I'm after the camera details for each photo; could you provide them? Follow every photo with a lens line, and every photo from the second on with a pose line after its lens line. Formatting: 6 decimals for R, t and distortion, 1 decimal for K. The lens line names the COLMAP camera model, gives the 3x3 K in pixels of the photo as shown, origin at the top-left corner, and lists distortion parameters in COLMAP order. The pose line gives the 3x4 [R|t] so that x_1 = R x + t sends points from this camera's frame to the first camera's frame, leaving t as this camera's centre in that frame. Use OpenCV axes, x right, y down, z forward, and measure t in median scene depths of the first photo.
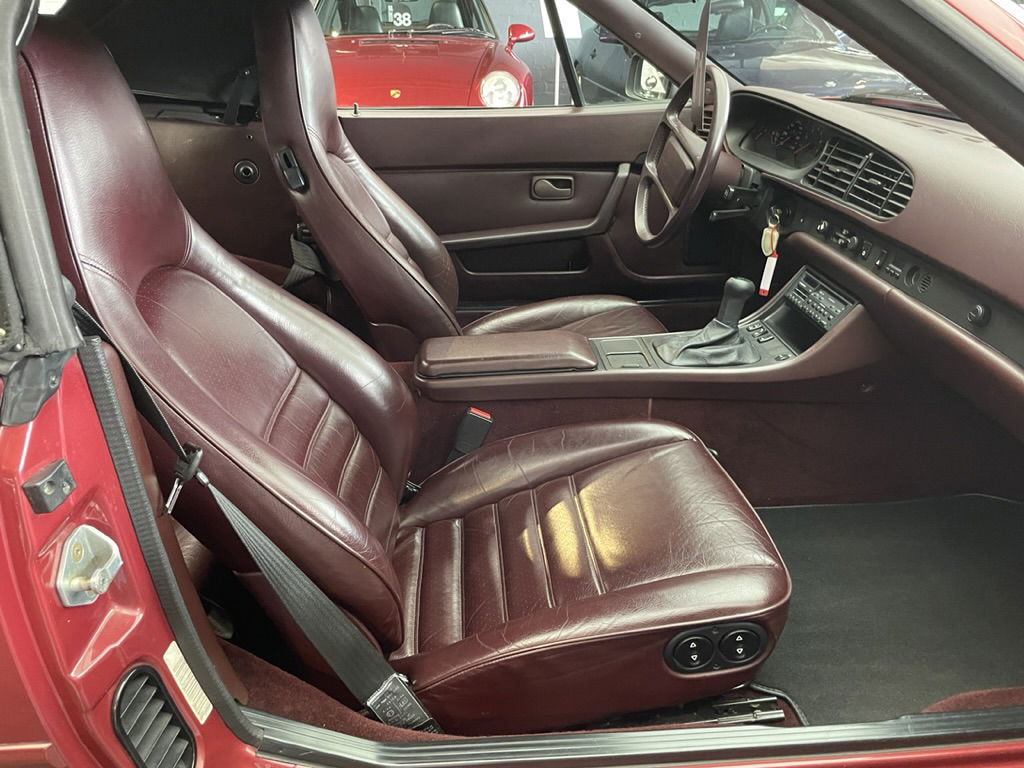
lens RADIAL K [[813.8, 0, 521.4], [0, 813.8, 393.6], [0, 0, 1]] dist [0.079718, -0.107130]
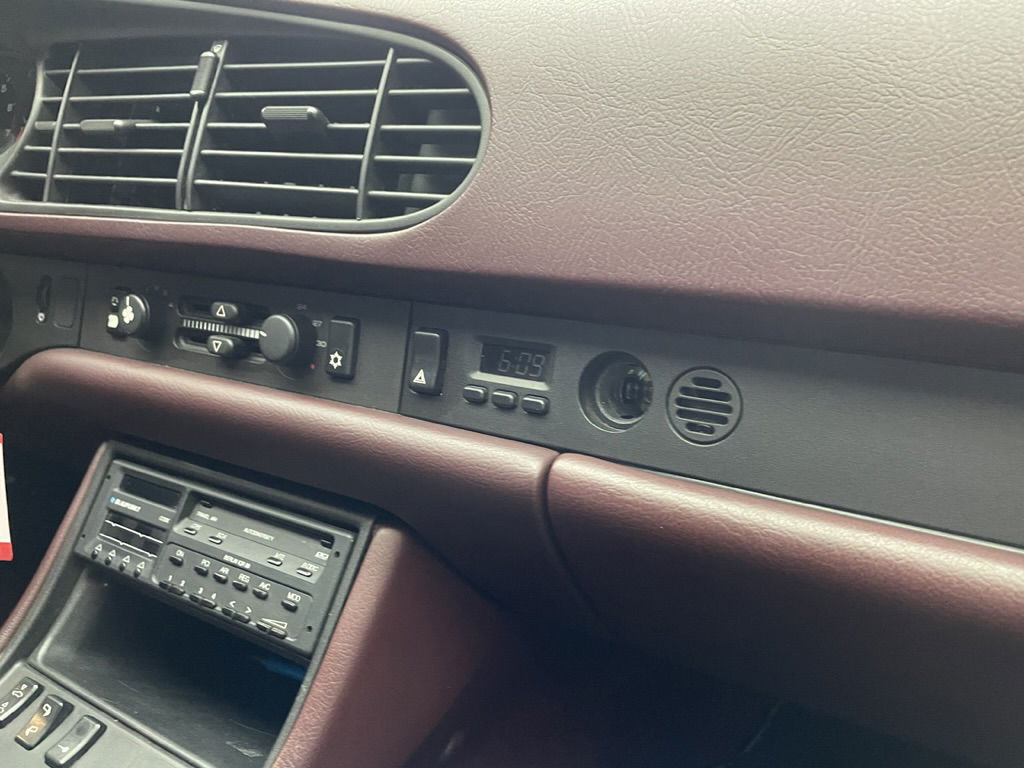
lens RADIAL K [[813.8, 0, 521.4], [0, 813.8, 393.6], [0, 0, 1]] dist [0.079718, -0.107130]
pose [[0.610836, -0.248081, 0.751887, 0.218728], [0.353205, 0.935296, 0.021651, -0.131104], [-0.708608, 0.252345, 0.658936, 0.705542]]
